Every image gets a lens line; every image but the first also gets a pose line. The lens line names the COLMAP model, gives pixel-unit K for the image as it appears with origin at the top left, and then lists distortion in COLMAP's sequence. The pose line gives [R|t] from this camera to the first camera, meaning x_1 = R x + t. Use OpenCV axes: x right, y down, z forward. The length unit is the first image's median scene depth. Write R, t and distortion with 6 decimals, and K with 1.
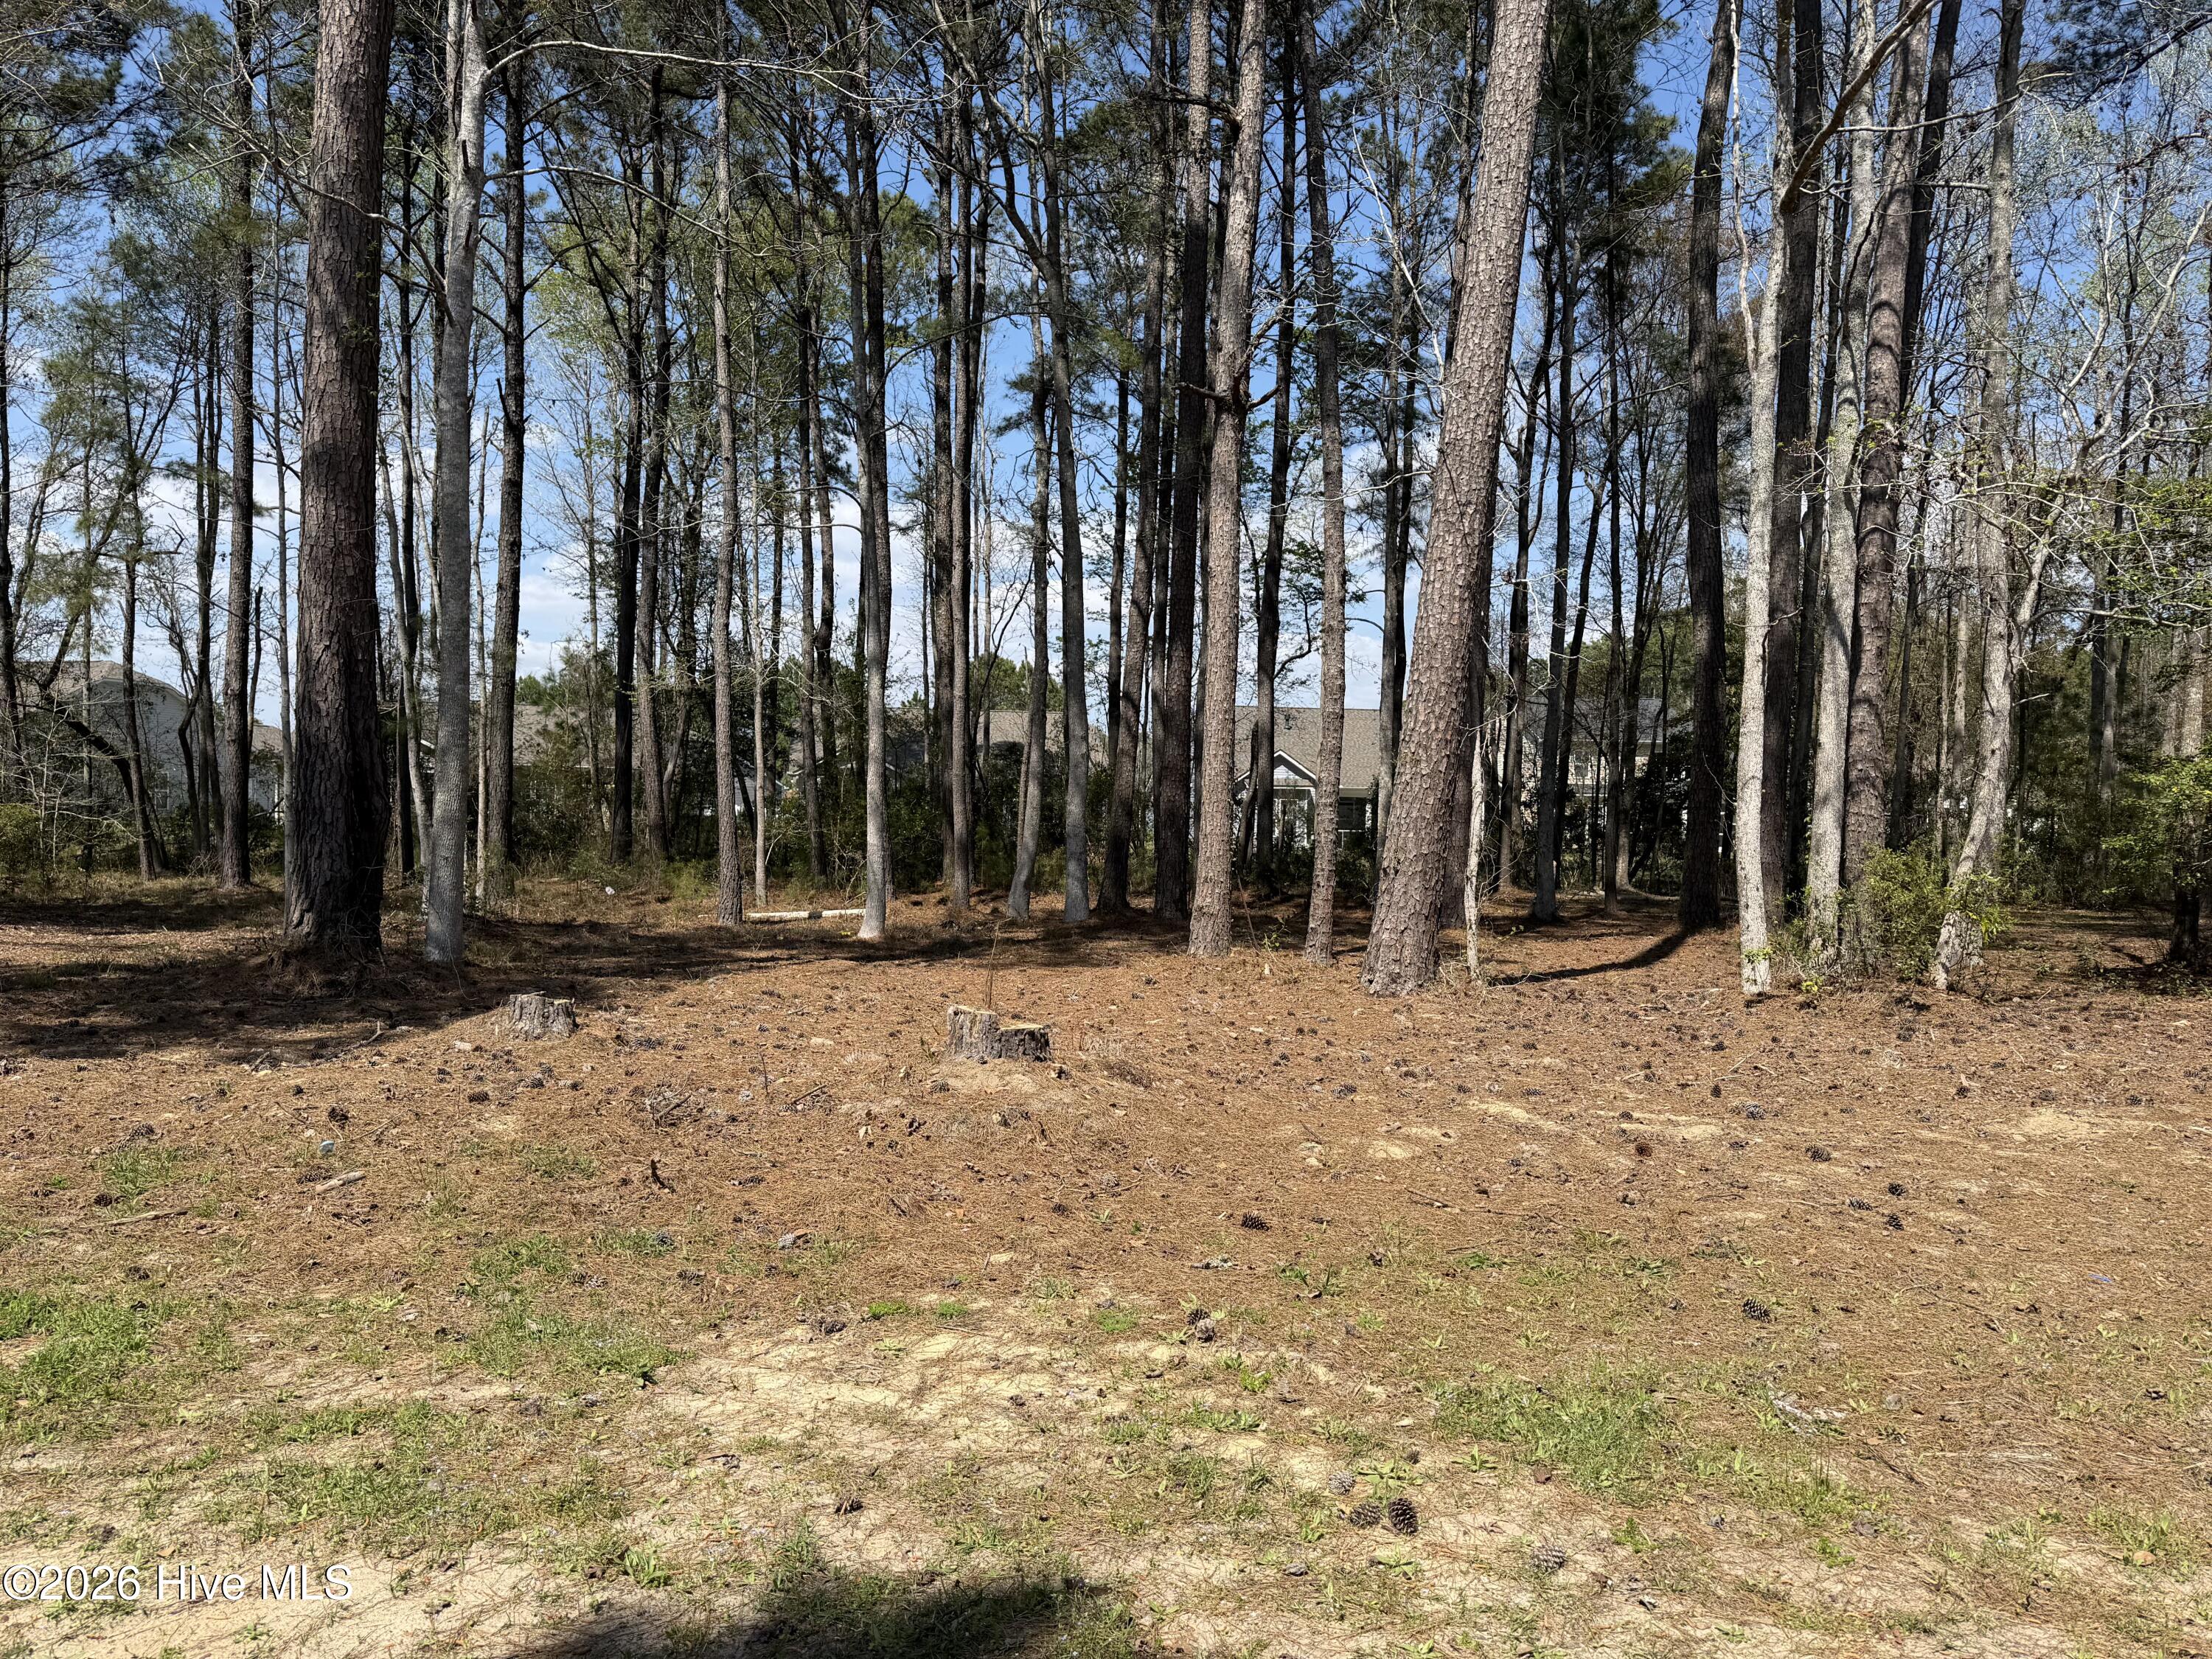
lens RADIAL K [[1537.2, 0, 1104.9], [0, 1537.2, 838.2], [0, 0, 1]] dist [0.131974, -0.199980]
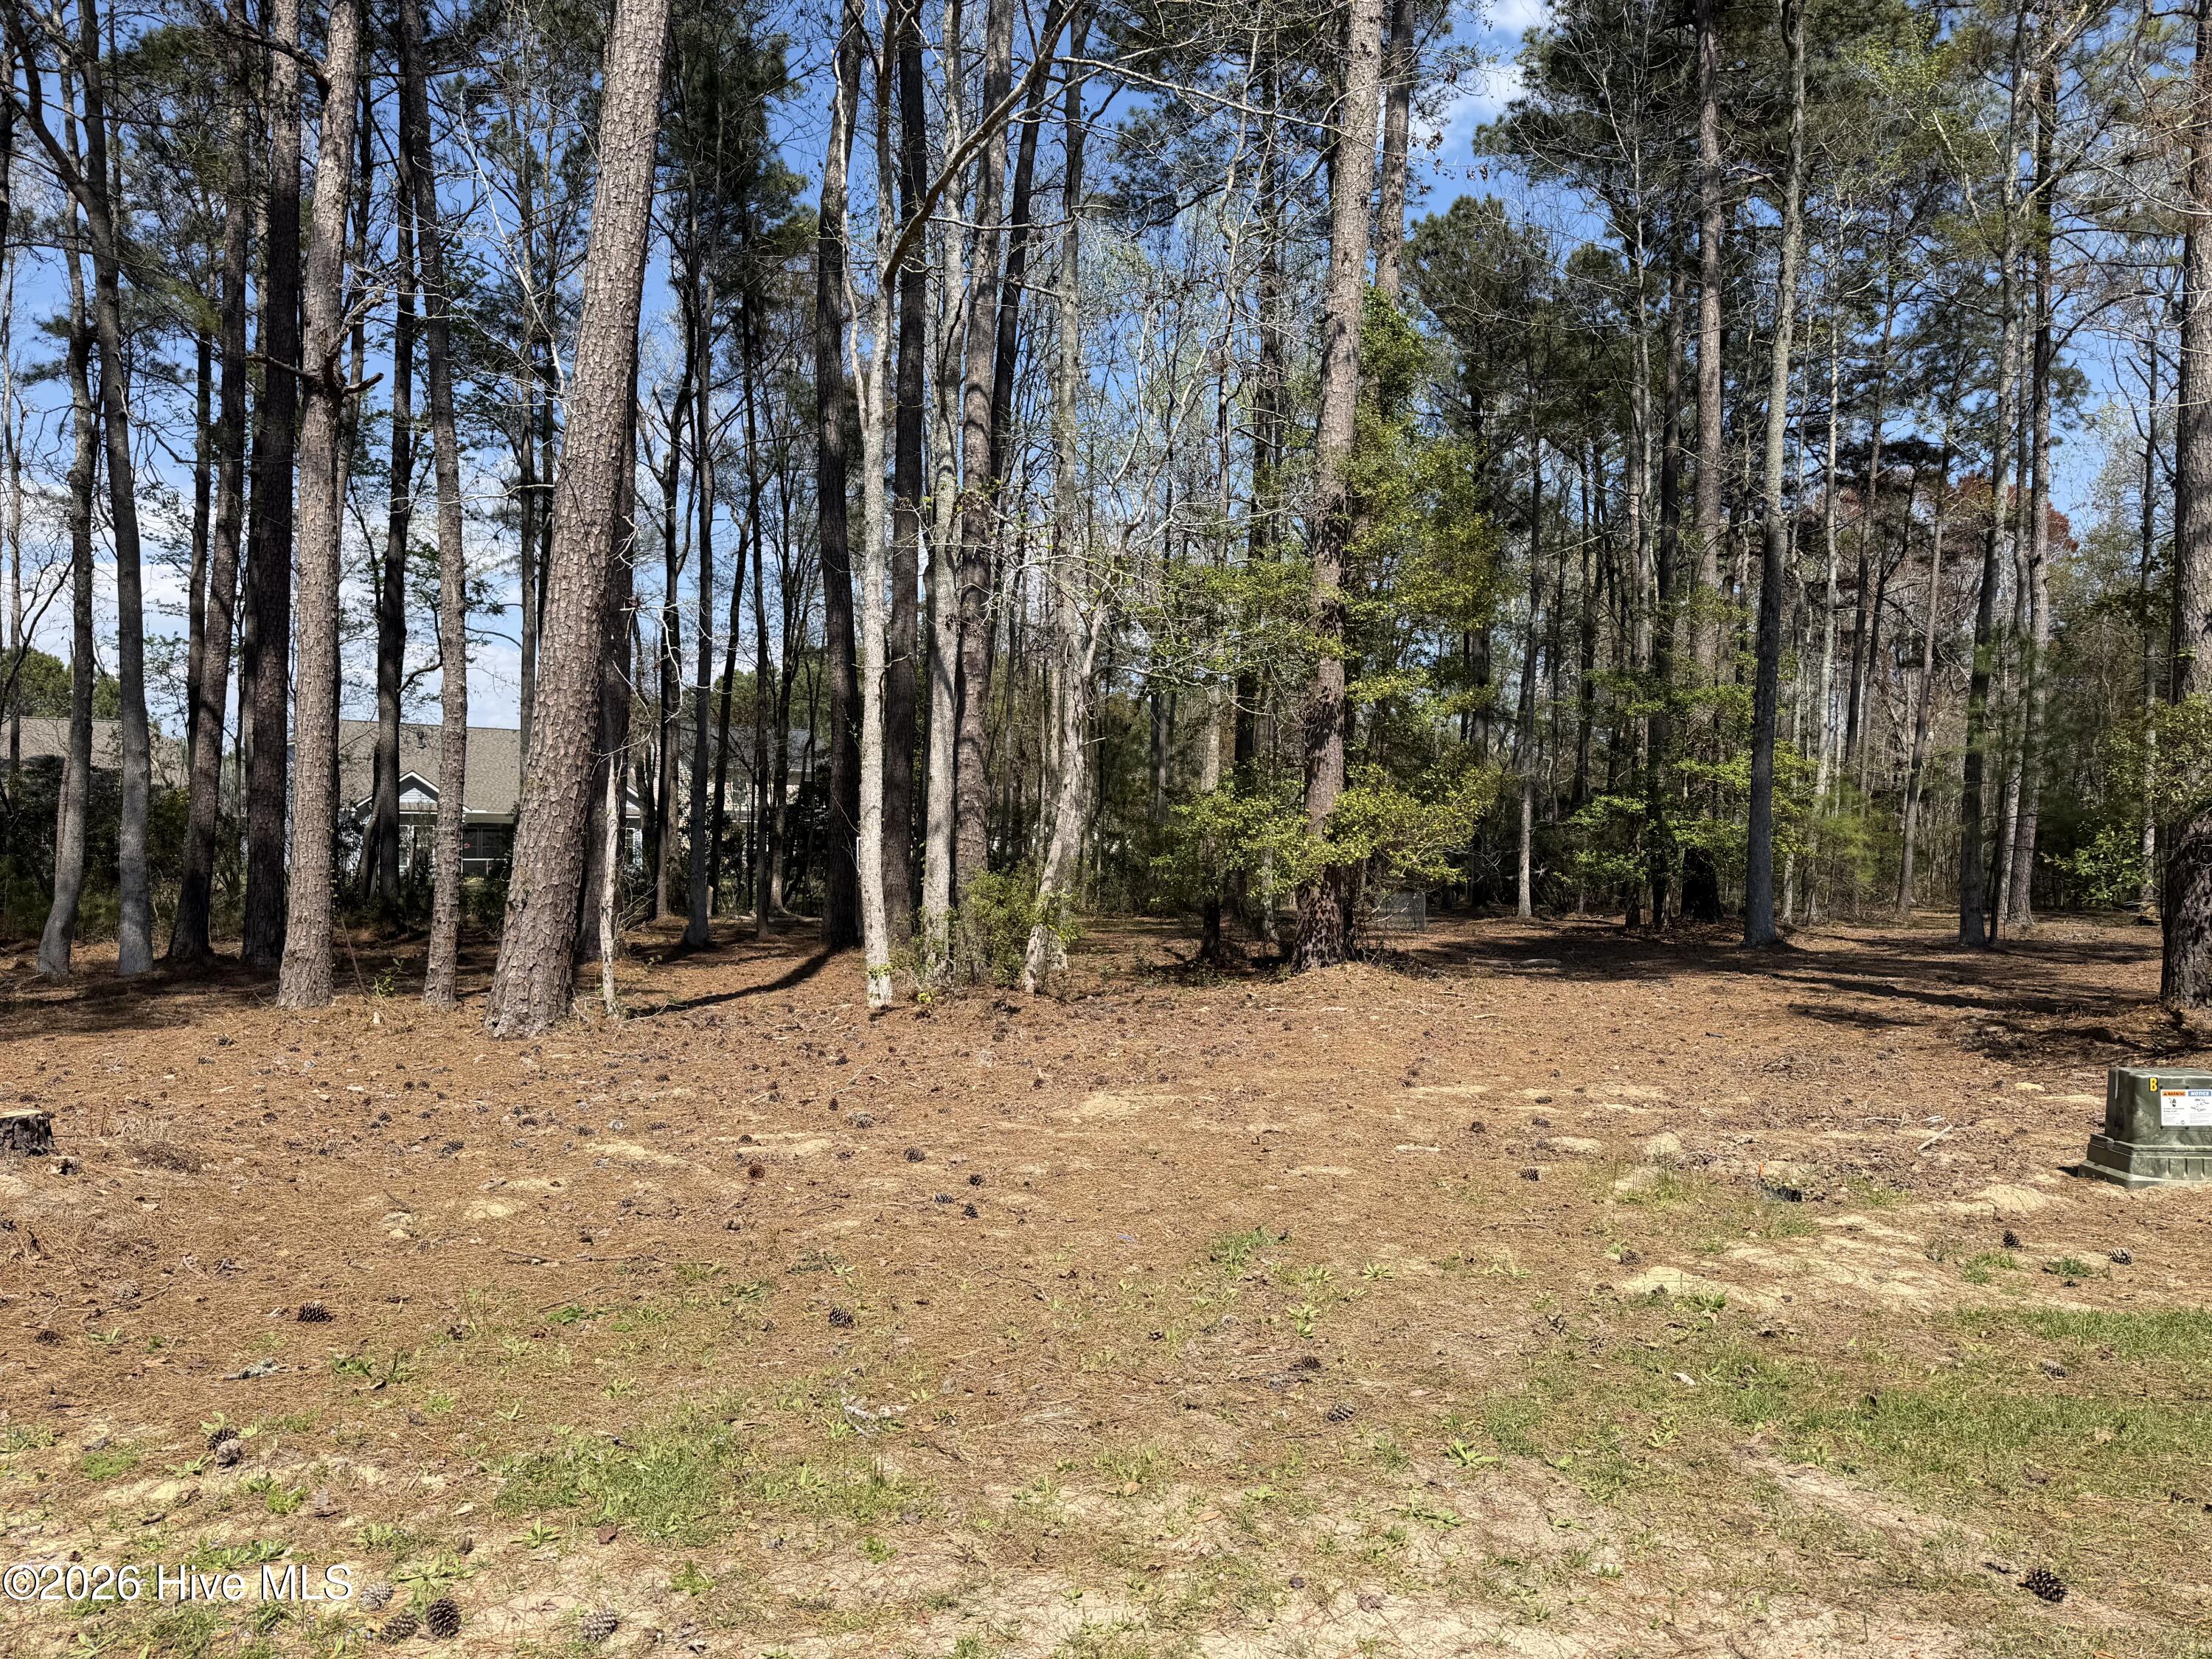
lens RADIAL K [[1544.0, 0, 1111.7], [0, 1544.0, 844.8], [0, 0, 1]] dist [0.061566, -0.083893]
pose [[0.861932, -0.009469, 0.506936, 0.014766], [0.015642, 0.999846, -0.007920, -0.001599], [-0.506783, 0.014756, 0.861947, 0.001261]]
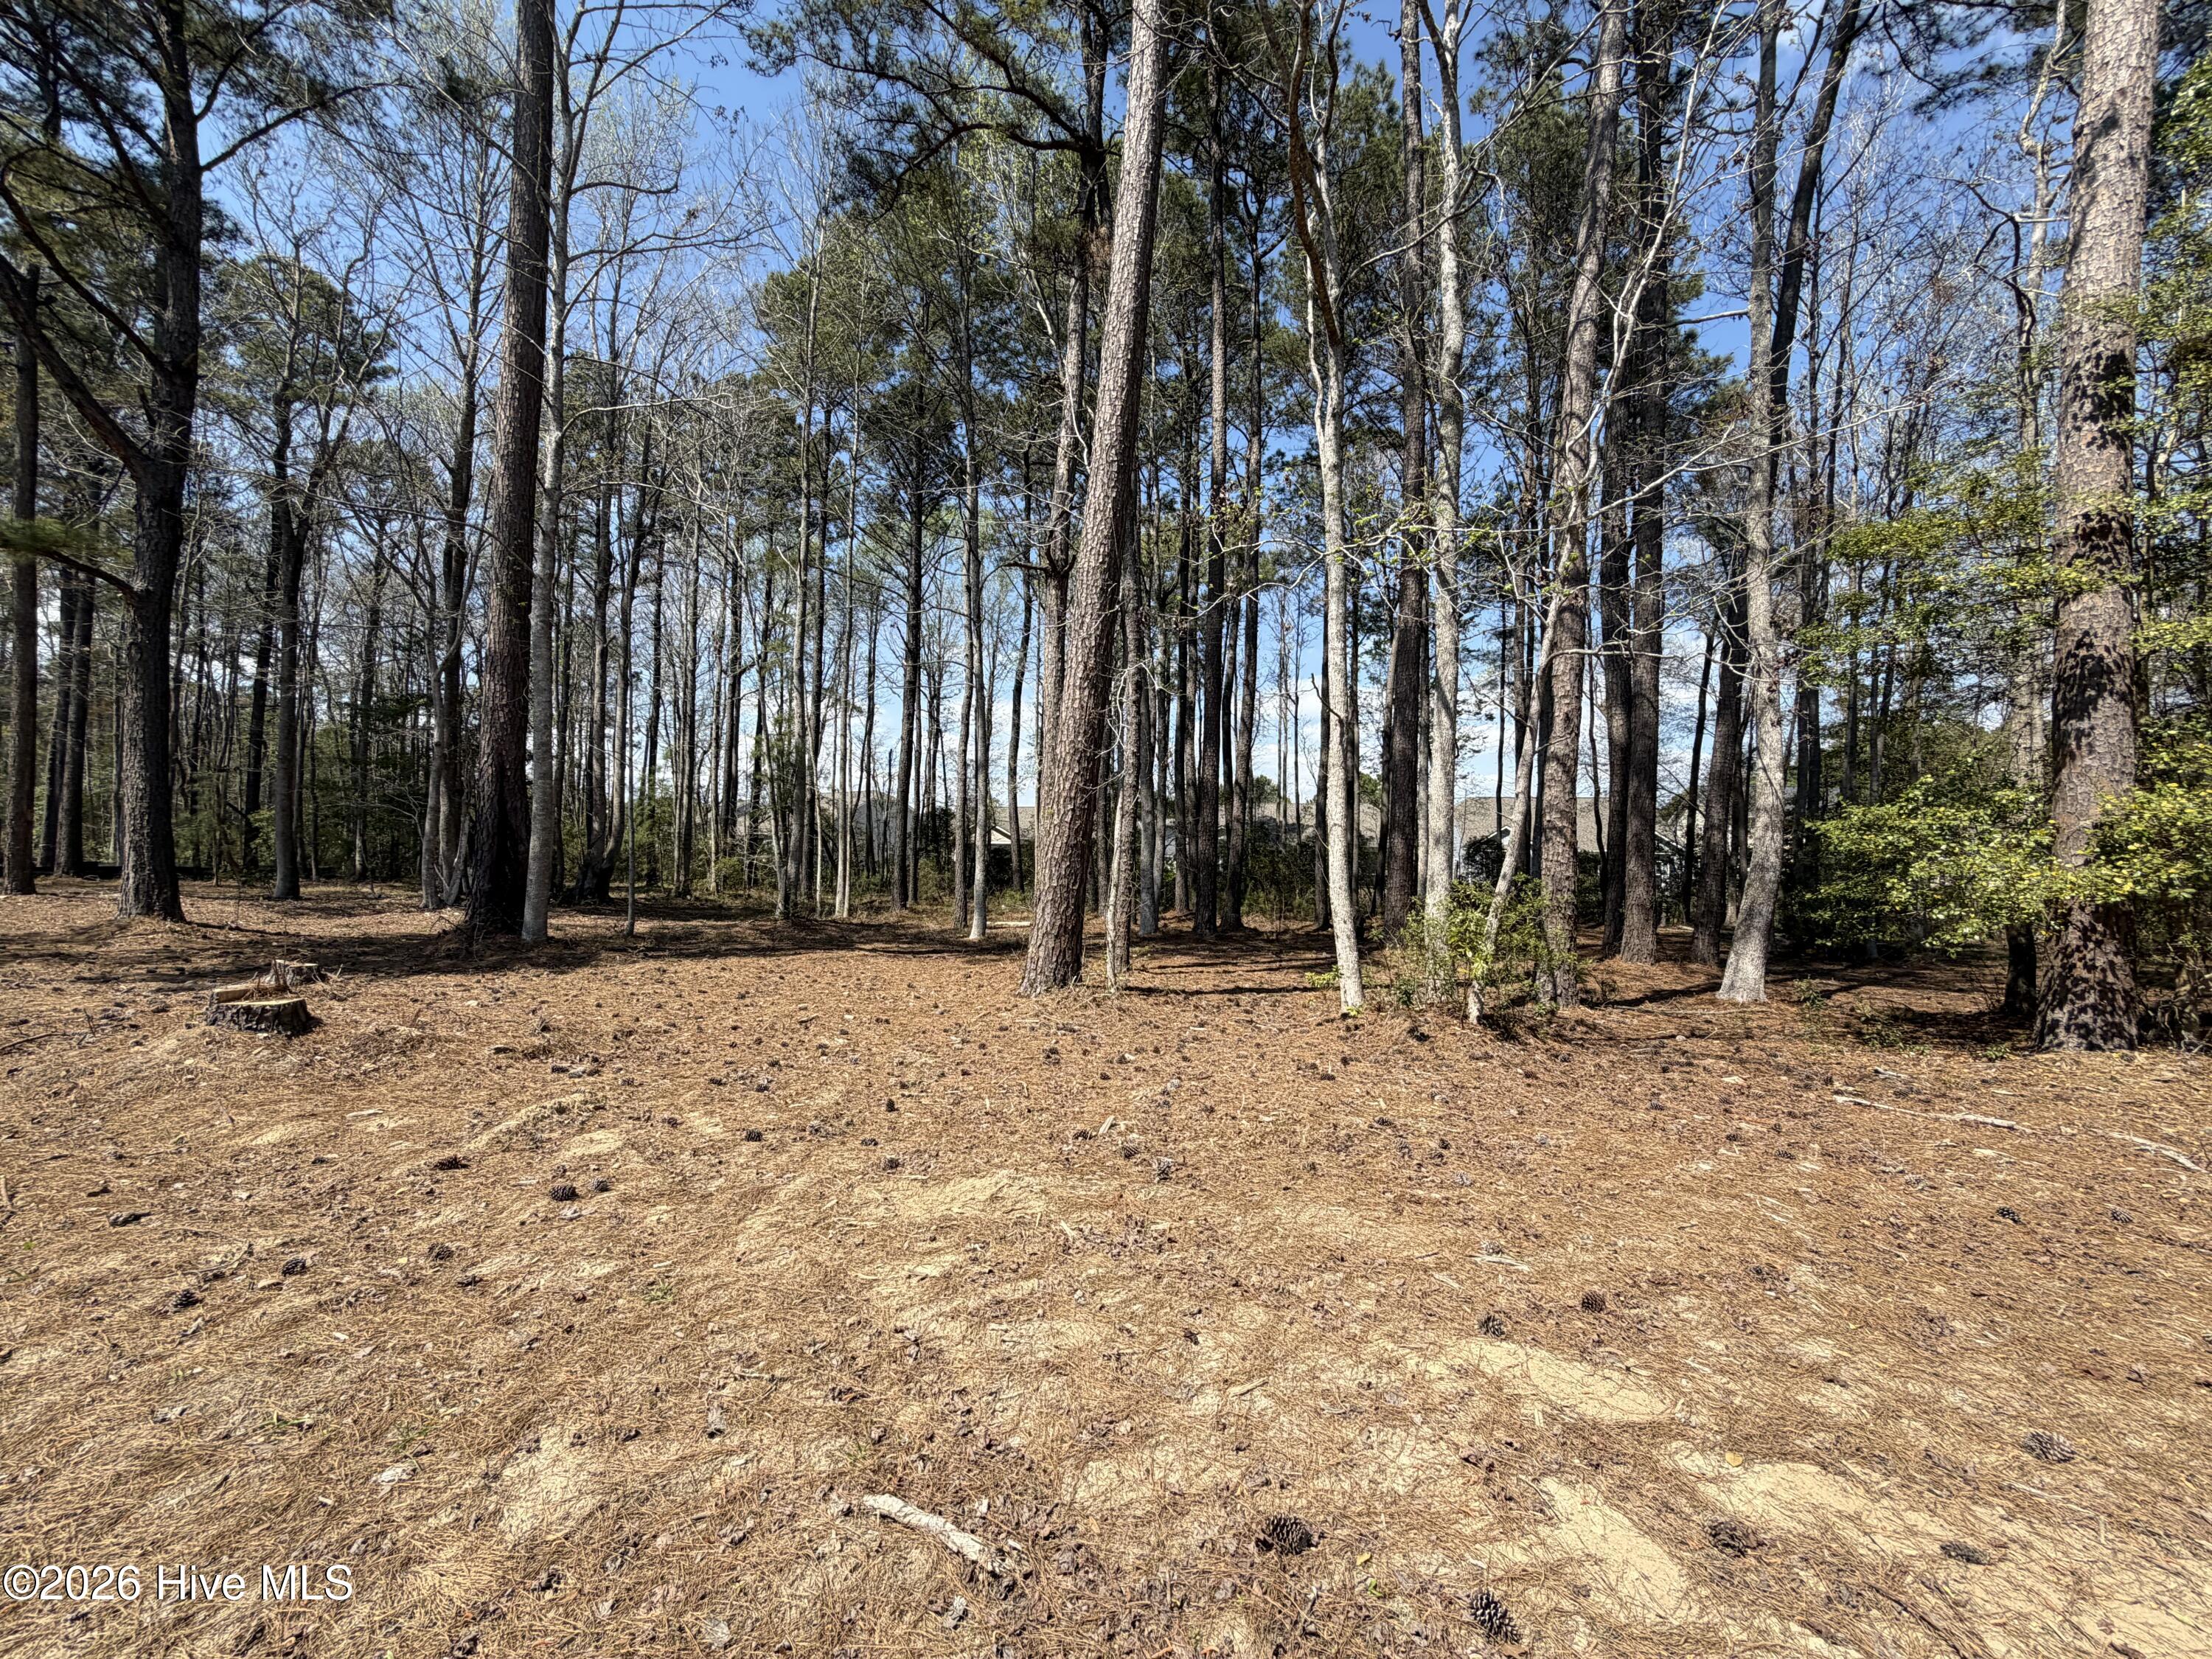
lens RADIAL K [[882.3, 0, 1099.1], [0, 882.3, 826.8], [0, 0, 1]] dist [-0.000132, 0.000735]
pose [[0.915816, -0.012199, -0.401414, 0.426732], [-0.013255, 0.998076, -0.060572, 0.003672], [0.401380, 0.060793, 0.913892, 0.275281]]
